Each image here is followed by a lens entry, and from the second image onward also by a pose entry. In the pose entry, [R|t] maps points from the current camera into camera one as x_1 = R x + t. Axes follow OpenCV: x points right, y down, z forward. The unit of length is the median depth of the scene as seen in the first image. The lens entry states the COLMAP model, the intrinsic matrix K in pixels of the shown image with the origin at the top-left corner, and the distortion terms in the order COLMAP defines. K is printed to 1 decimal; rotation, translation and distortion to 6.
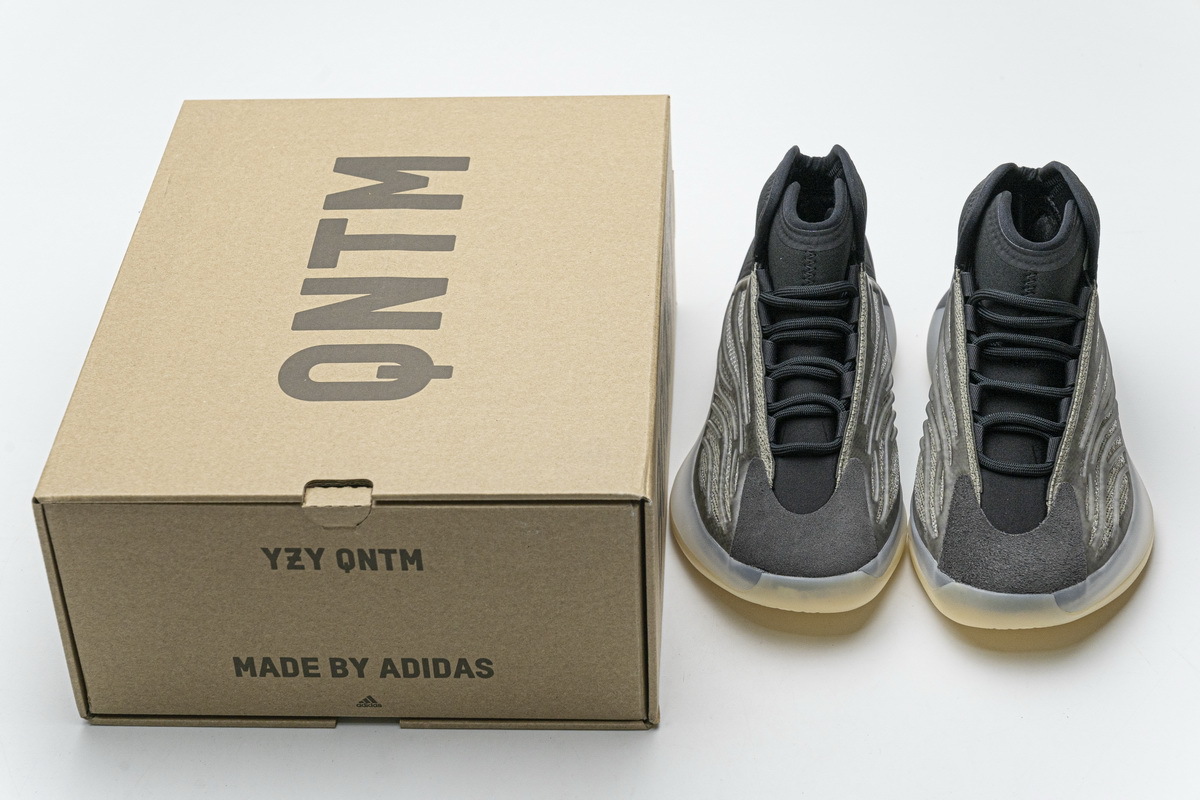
lens RADIAL K [[2271.9, 0, 600.3], [0, 2271.9, 400.1], [0, 0, 1]] dist [-0.007405, 0.000000]
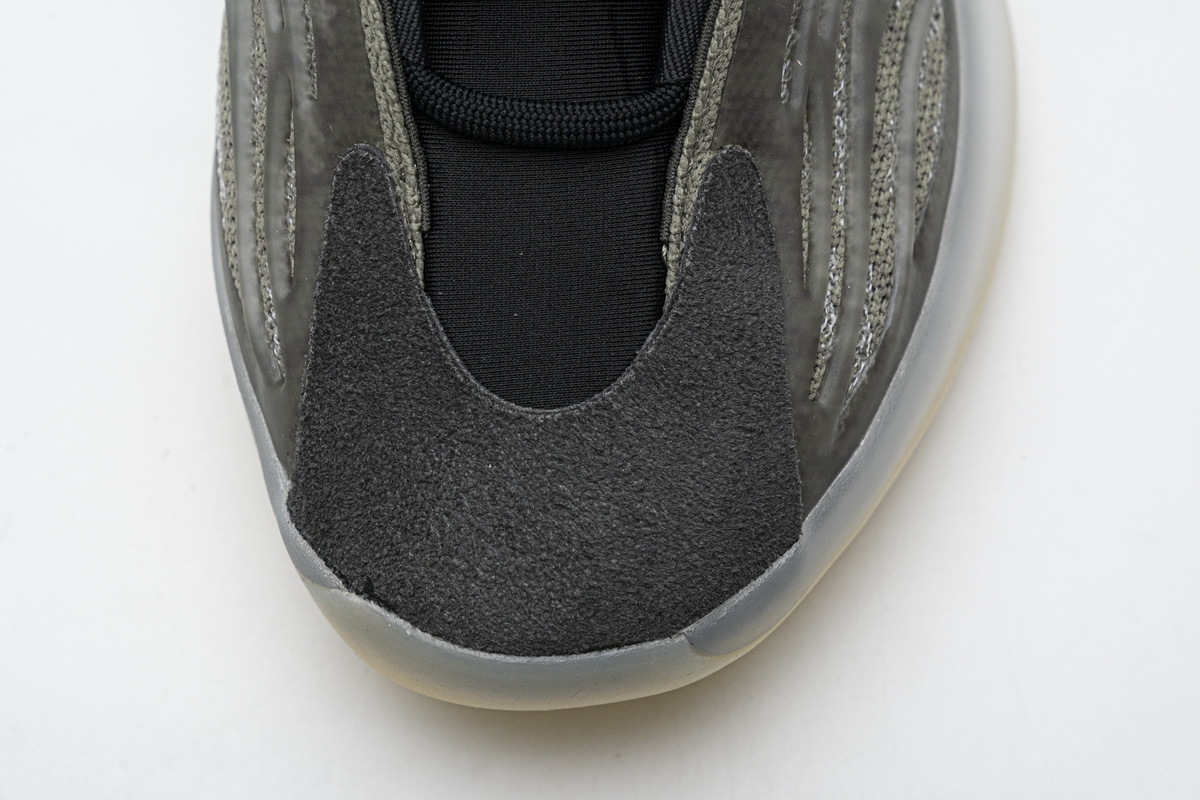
lens RADIAL K [[2271.9, 0, 600.7], [0, 2271.9, 400.4], [0, 0, 1]] dist [-0.007405, 0.000000]
pose [[0.989221, -0.115116, 0.090498, 0.160829], [0.040293, 0.808168, 0.587572, -0.101946], [-0.140777, -0.577592, 0.804096, 0.762776]]
